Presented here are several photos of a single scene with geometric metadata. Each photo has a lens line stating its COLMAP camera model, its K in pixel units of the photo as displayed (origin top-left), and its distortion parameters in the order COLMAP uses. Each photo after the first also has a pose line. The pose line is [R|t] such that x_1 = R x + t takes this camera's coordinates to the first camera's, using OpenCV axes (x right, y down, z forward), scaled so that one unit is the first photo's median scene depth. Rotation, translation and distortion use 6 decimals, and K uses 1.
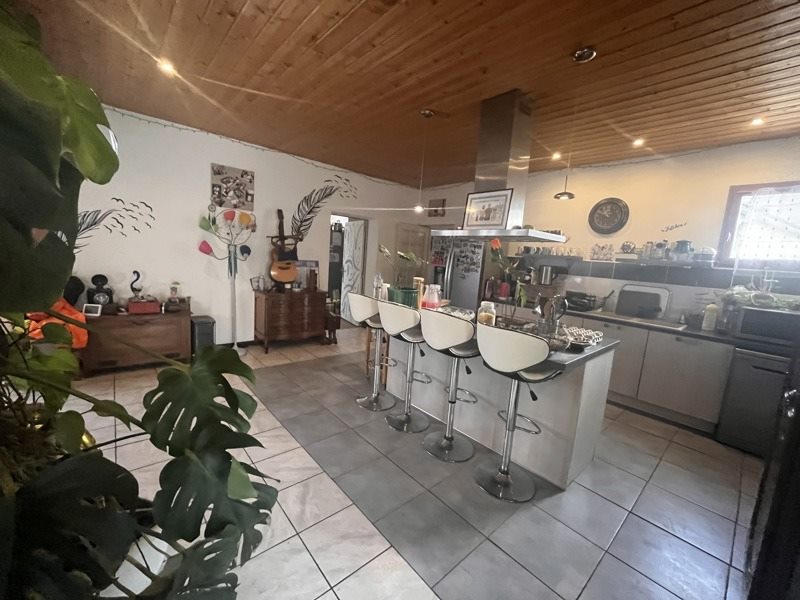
lens RADIAL K [[323.0, 0, 397.3], [0, 323.0, 299.0], [0, 0, 1]] dist [-0.000745, -0.000120]
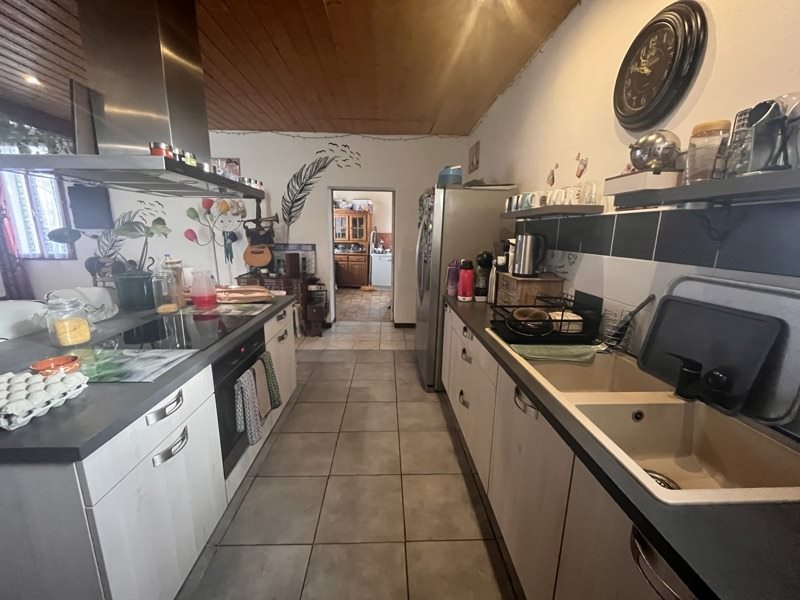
lens RADIAL K [[323.0, 0, 397.5], [0, 323.0, 300.2], [0, 0, 1]] dist [-0.000745, -0.000120]
pose [[0.770327, 0.070556, -0.633734, 0.551990], [-0.043294, 0.997353, 0.058413, -0.023362], [0.636178, -0.017560, 0.771342, 0.463660]]
